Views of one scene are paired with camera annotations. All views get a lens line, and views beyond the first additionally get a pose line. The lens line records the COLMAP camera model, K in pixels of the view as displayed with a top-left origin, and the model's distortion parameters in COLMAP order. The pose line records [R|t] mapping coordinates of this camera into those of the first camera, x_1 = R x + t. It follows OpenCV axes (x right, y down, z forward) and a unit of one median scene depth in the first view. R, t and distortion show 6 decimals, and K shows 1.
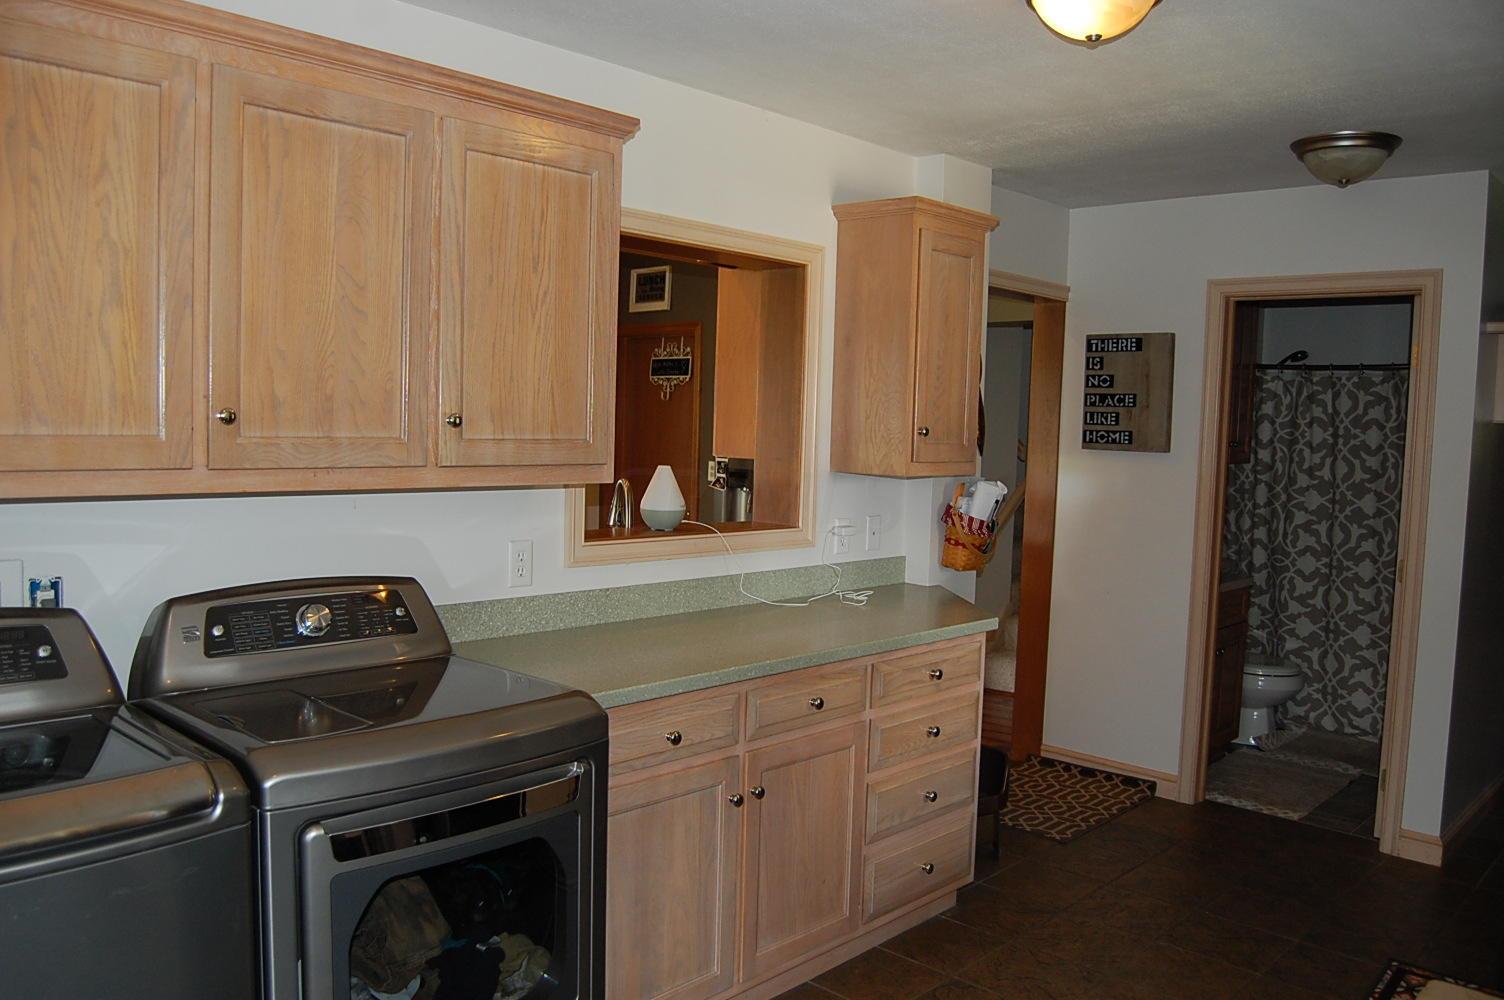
lens RADIAL K [[1184.8, 0, 753.9], [0, 1184.8, 498.4], [0, 0, 1]] dist [-0.087815, 0.032955]
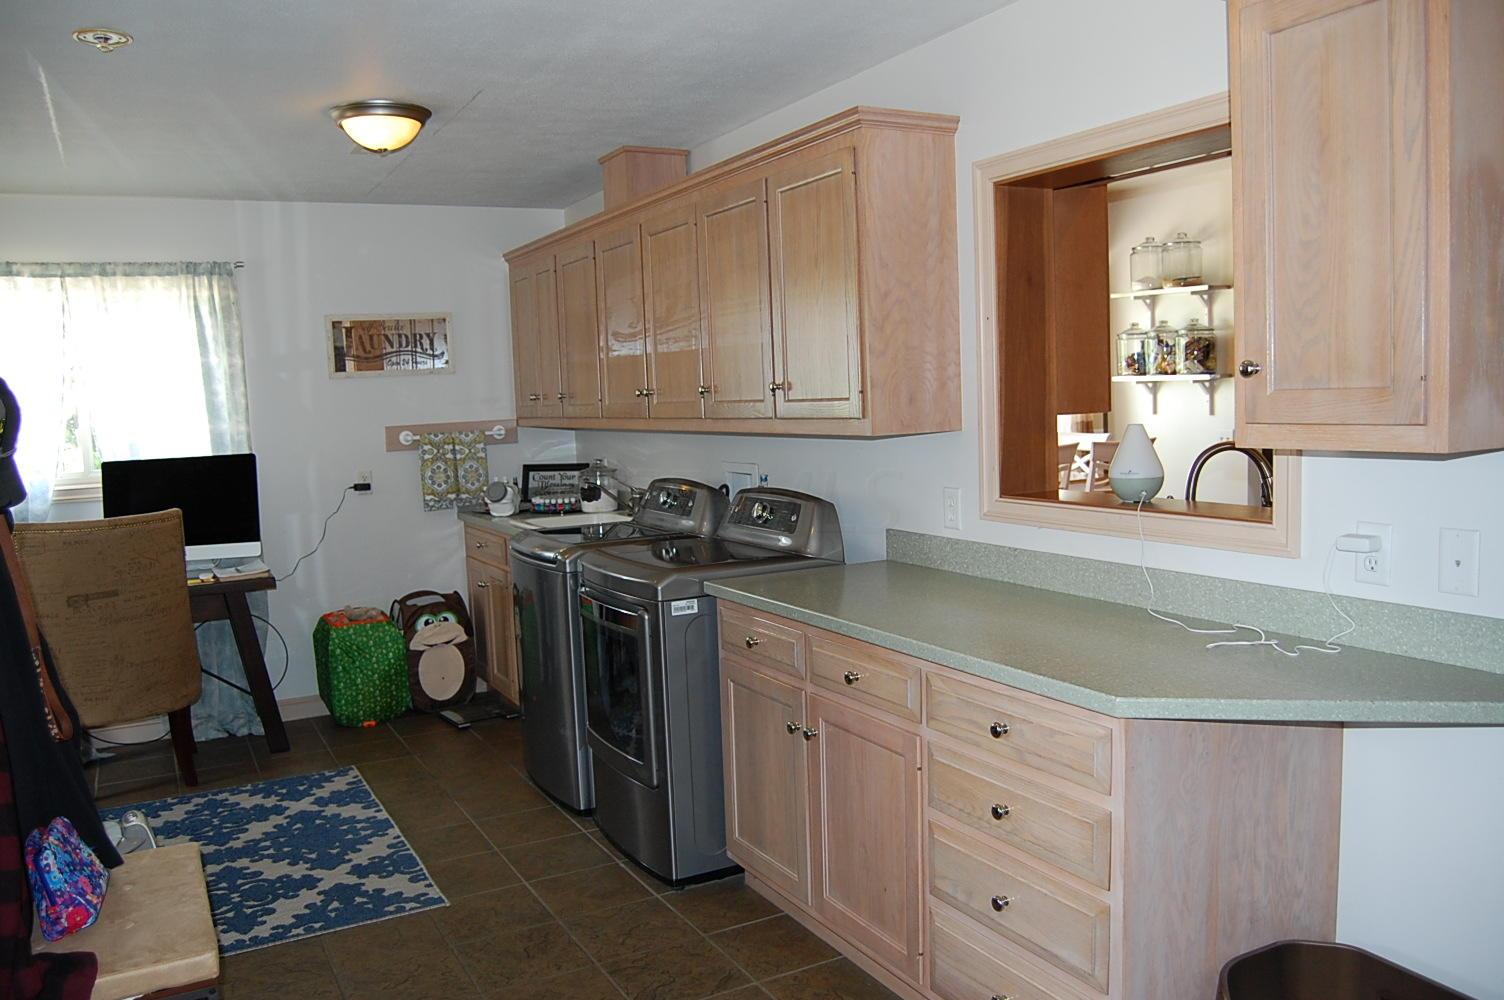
lens RADIAL K [[1184.8, 0, 755.8], [0, 1184.8, 505.8], [0, 0, 1]] dist [-0.087815, 0.032955]
pose [[-0.324856, 0.071686, -0.943043, 0.827593], [-0.039096, 0.995253, 0.089122, -0.035455], [0.944955, 0.065821, -0.320511, 1.064598]]
